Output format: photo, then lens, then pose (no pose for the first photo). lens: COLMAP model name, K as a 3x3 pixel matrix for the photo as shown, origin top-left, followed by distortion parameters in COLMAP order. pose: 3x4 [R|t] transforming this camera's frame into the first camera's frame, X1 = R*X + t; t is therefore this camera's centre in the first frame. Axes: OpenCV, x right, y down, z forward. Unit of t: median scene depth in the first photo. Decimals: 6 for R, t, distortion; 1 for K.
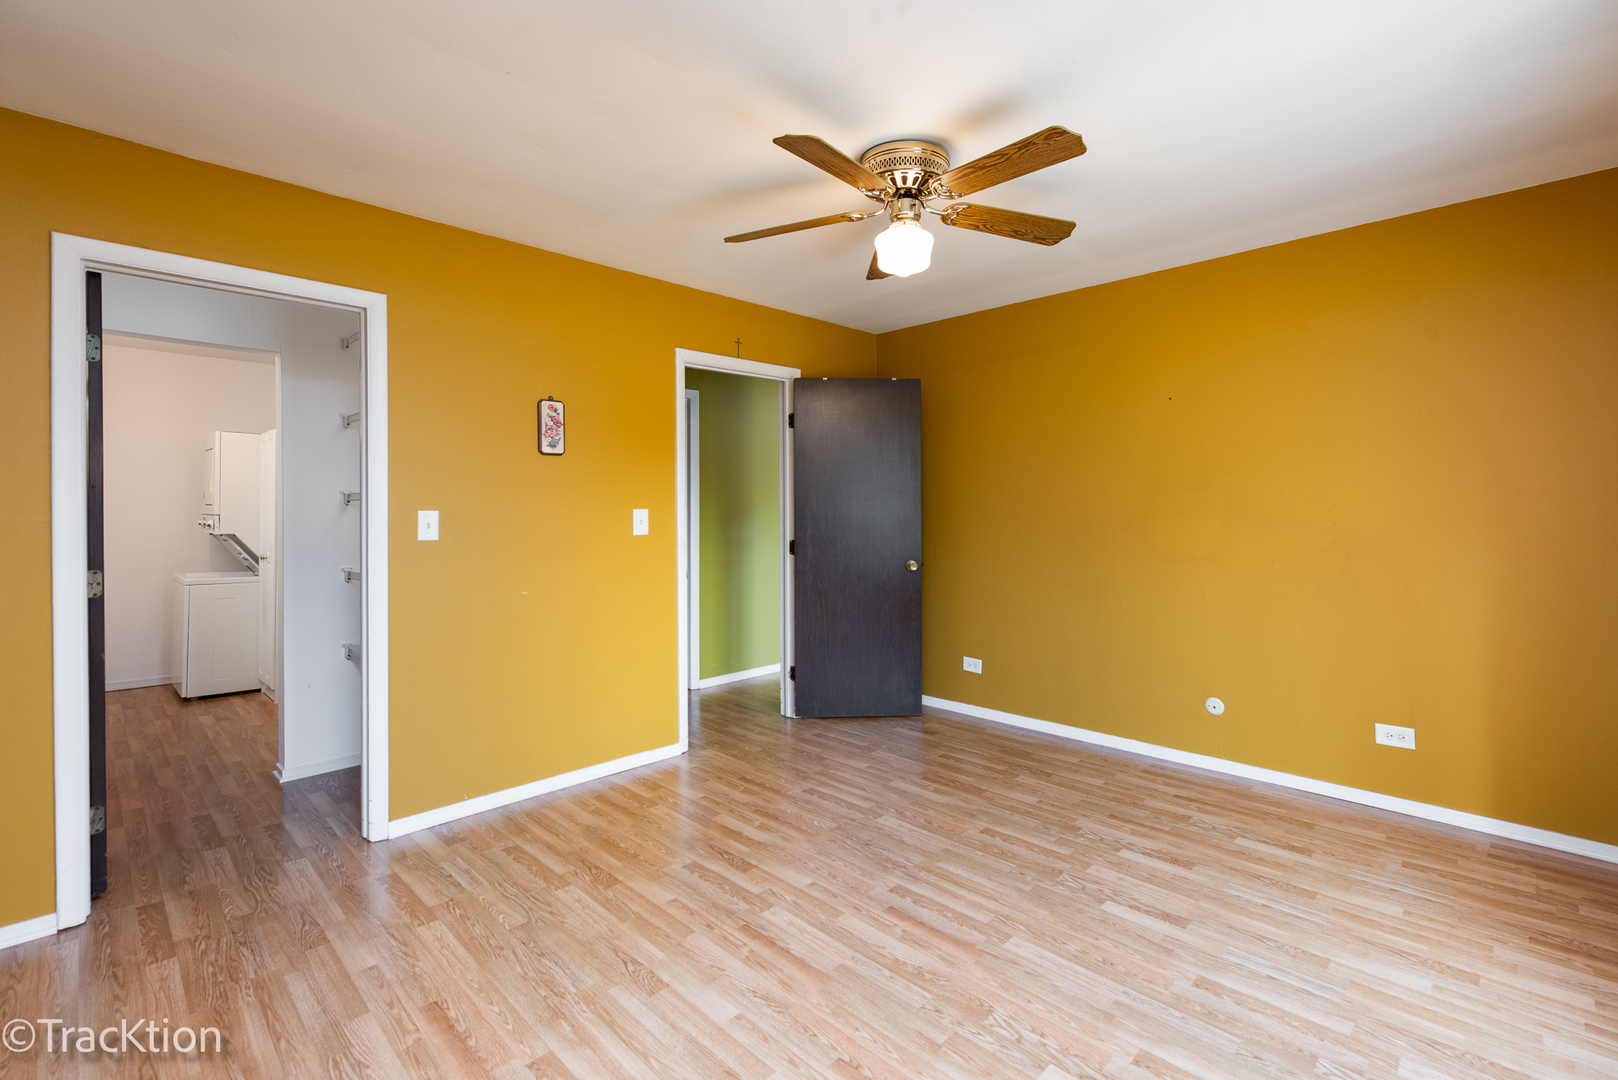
lens RADIAL K [[726.0, 0, 810.0], [0, 726.0, 527.2], [0, 0, 1]] dist [-0.001451, -0.000194]
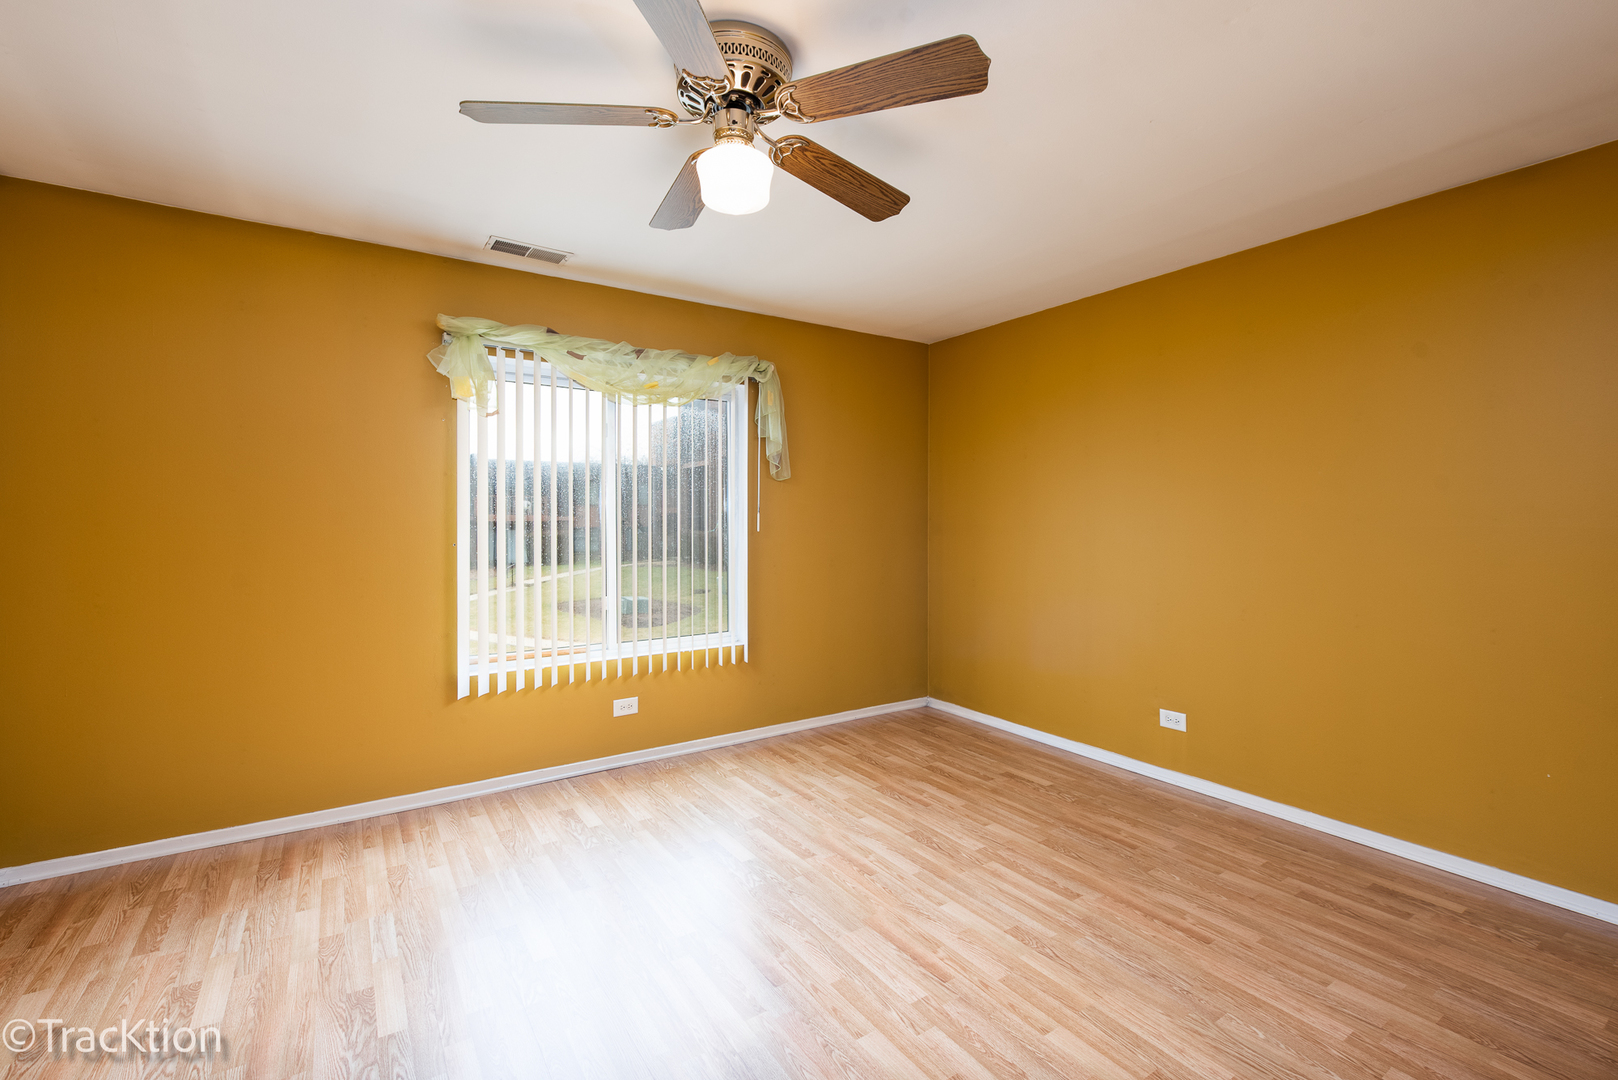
lens RADIAL K [[726.0, 0, 808.3], [0, 726.0, 527.1], [0, 0, 1]] dist [-0.001451, -0.000194]
pose [[-0.980863, 0.004569, 0.194646, -0.105402], [0.011948, 0.999253, 0.036755, -0.053183], [-0.194333, 0.038378, -0.980185, 1.976414]]
